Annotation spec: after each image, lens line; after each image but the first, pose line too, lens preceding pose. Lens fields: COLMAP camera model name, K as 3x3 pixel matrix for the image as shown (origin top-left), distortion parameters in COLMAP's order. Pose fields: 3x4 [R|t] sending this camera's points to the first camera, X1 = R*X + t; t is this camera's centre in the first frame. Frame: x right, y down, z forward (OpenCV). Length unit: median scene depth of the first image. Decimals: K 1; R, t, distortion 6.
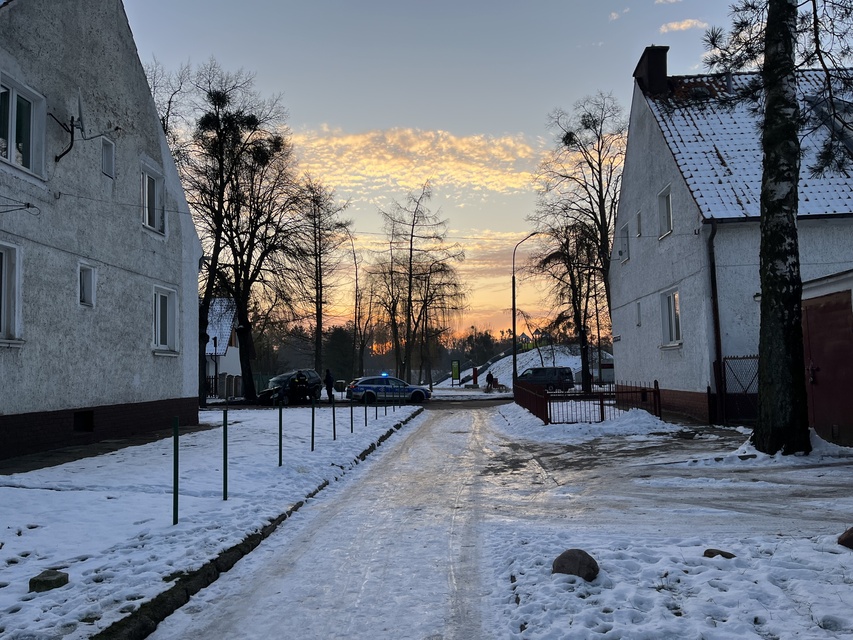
lens RADIAL K [[647.7, 0, 422.5], [0, 647.7, 322.0], [0, 0, 1]] dist [0.092932, -0.115533]
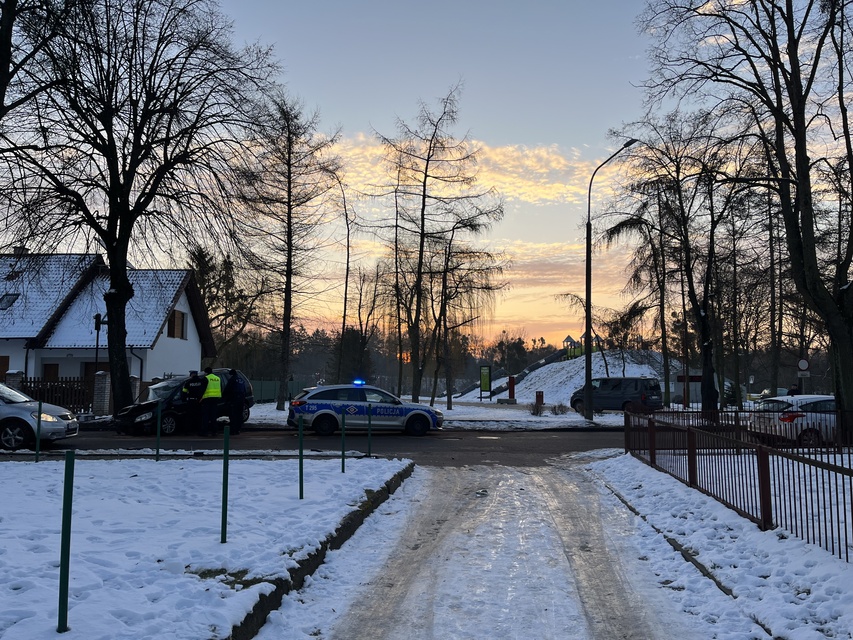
lens RADIAL K [[647.6, 0, 429.9], [0, 647.6, 324.8], [0, 0, 1]] dist [0.084704, -0.106524]
pose [[0.999149, 0.023400, -0.033976, 0.013398], [-0.023681, 0.999688, -0.007910, 0.024439], [0.033780, 0.008708, 0.999391, 0.311561]]
